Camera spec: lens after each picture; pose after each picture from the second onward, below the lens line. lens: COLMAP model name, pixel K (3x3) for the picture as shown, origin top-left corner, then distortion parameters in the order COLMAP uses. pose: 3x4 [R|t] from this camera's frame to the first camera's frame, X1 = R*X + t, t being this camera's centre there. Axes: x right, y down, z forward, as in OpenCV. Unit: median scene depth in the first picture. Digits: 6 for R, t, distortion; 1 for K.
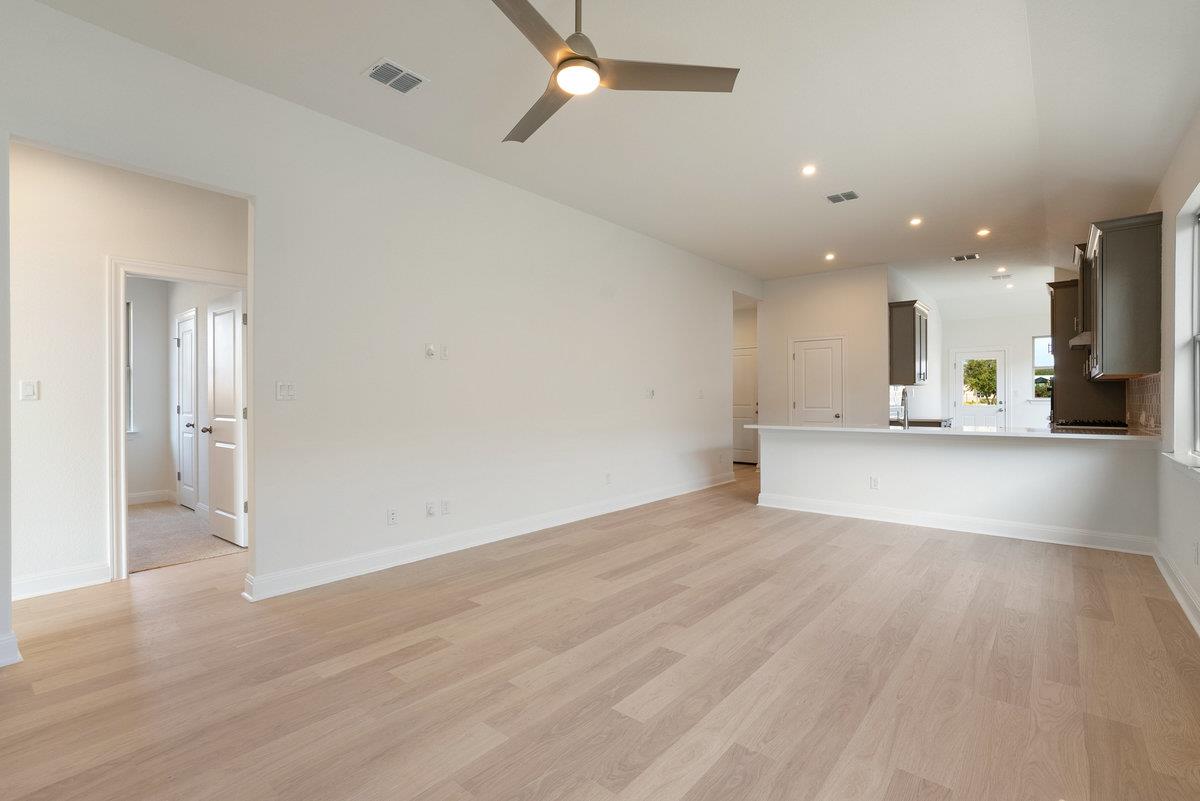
lens RADIAL K [[550.2, 0, 607.5], [0, 550.2, 394.2], [0, 0, 1]] dist [-0.032446, 0.024797]
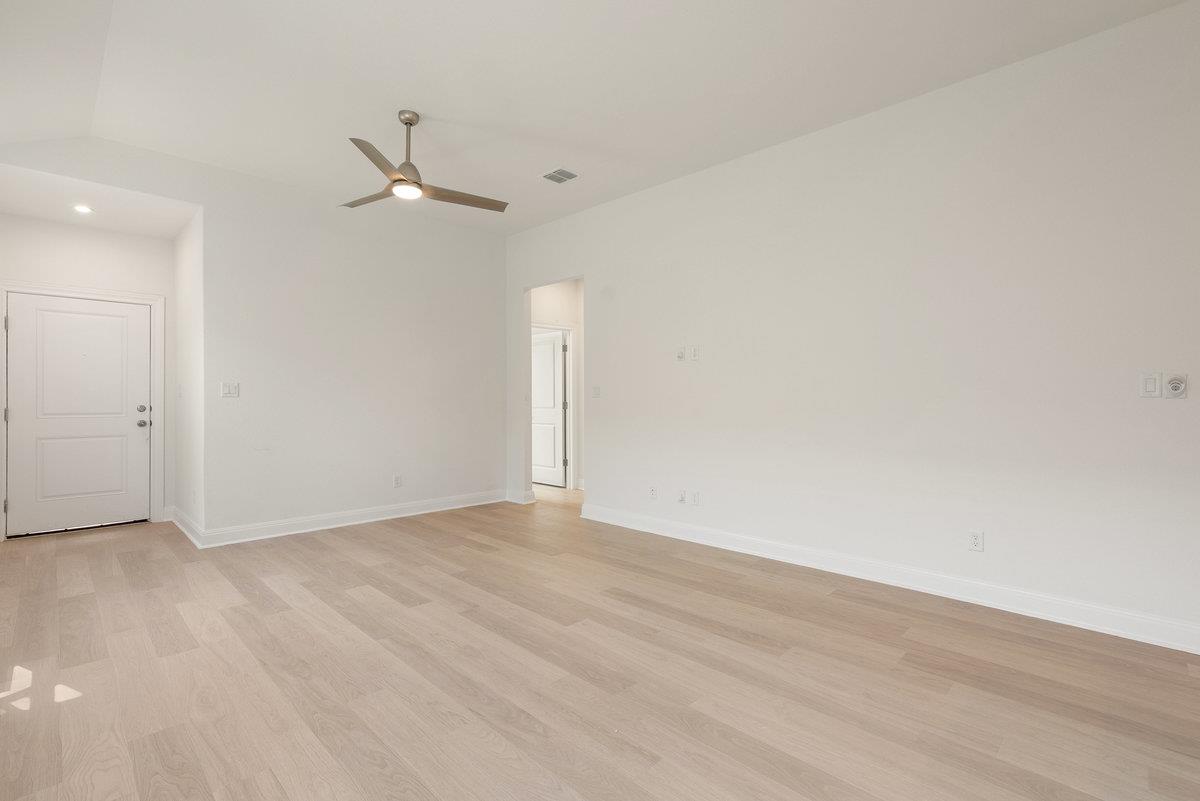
lens RADIAL K [[550.2, 0, 607.5], [0, 550.2, 394.2], [0, 0, 1]] dist [-0.032446, 0.024797]
pose [[-0.081640, -0.002801, -0.996658, 1.124643], [0.010593, 0.999937, -0.003678, 0.003831], [0.996606, -0.010858, -0.081606, 1.305077]]
